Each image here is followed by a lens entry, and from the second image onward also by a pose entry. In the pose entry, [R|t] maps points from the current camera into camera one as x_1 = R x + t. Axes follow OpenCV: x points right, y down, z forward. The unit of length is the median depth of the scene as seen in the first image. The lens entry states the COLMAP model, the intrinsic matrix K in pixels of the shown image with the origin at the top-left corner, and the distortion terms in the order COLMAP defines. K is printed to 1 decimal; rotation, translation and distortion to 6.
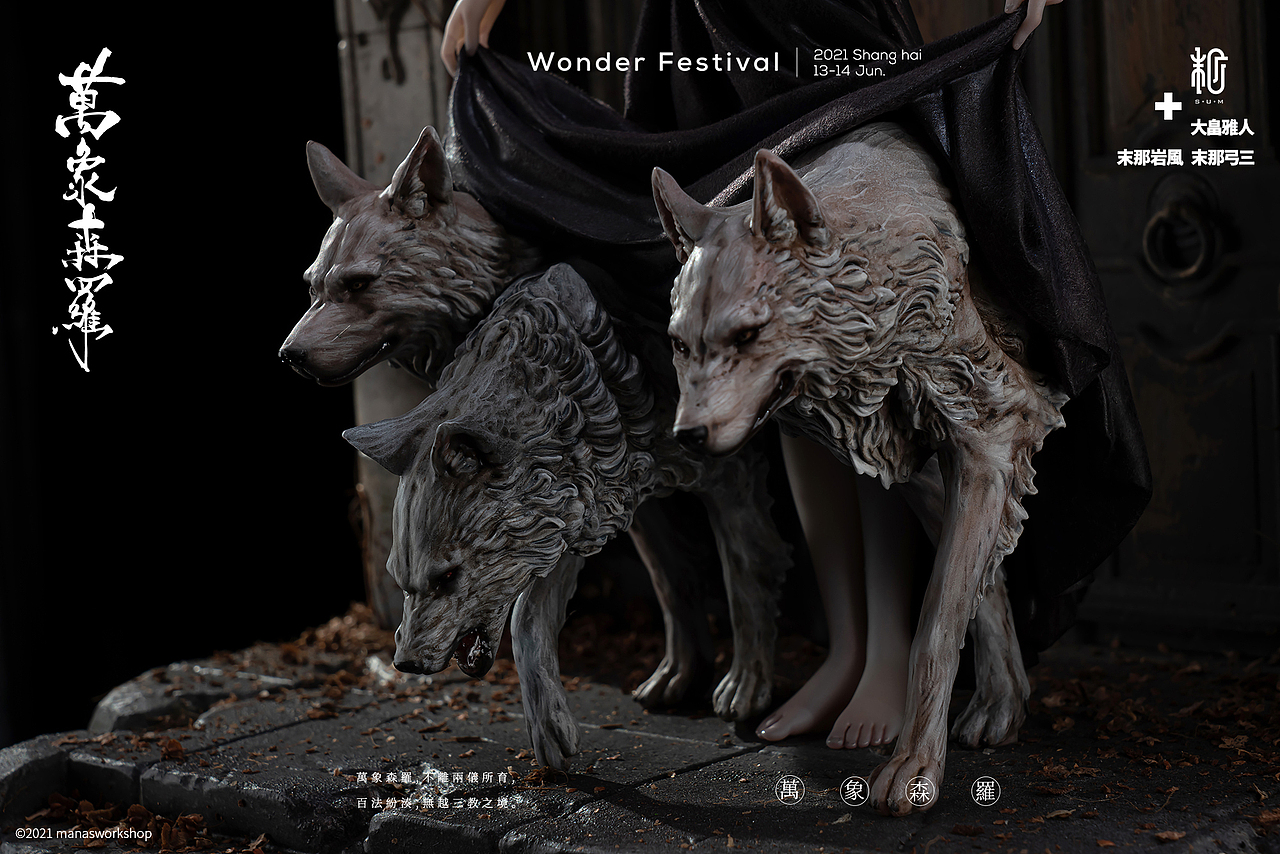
lens RADIAL K [[2520.6, 0, 636.1], [0, 2520.6, 424.3], [0, 0, 1]] dist [0.062162, 0.000000]
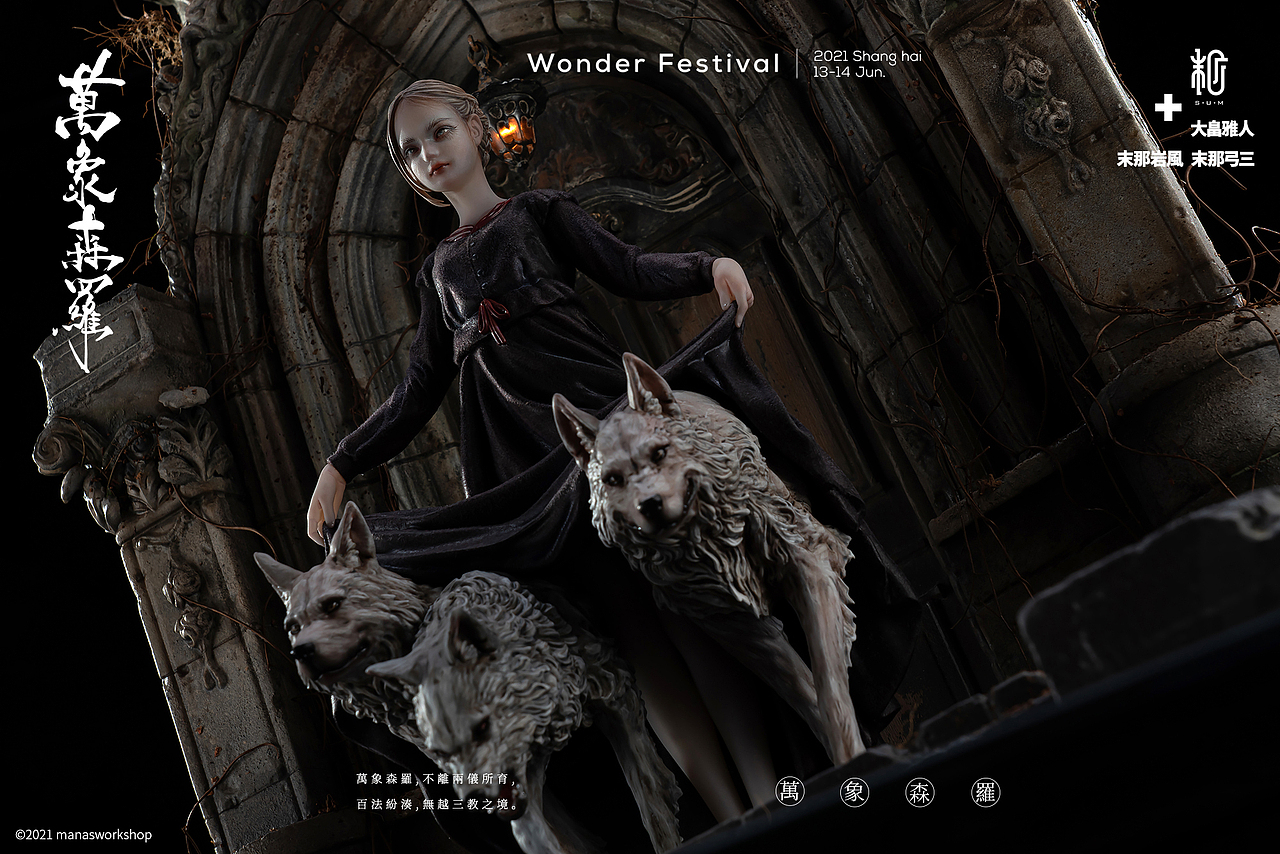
lens RADIAL K [[2187.4, 0, 645.9], [0, 2187.4, 426.0], [0, 0, 1]] dist [0.019647, 0.000000]
pose [[0.923368, -0.179158, 0.339549, -0.351852], [0.330750, 0.820279, -0.466633, 0.486889], [-0.194924, 0.543180, 0.816676, -0.026646]]
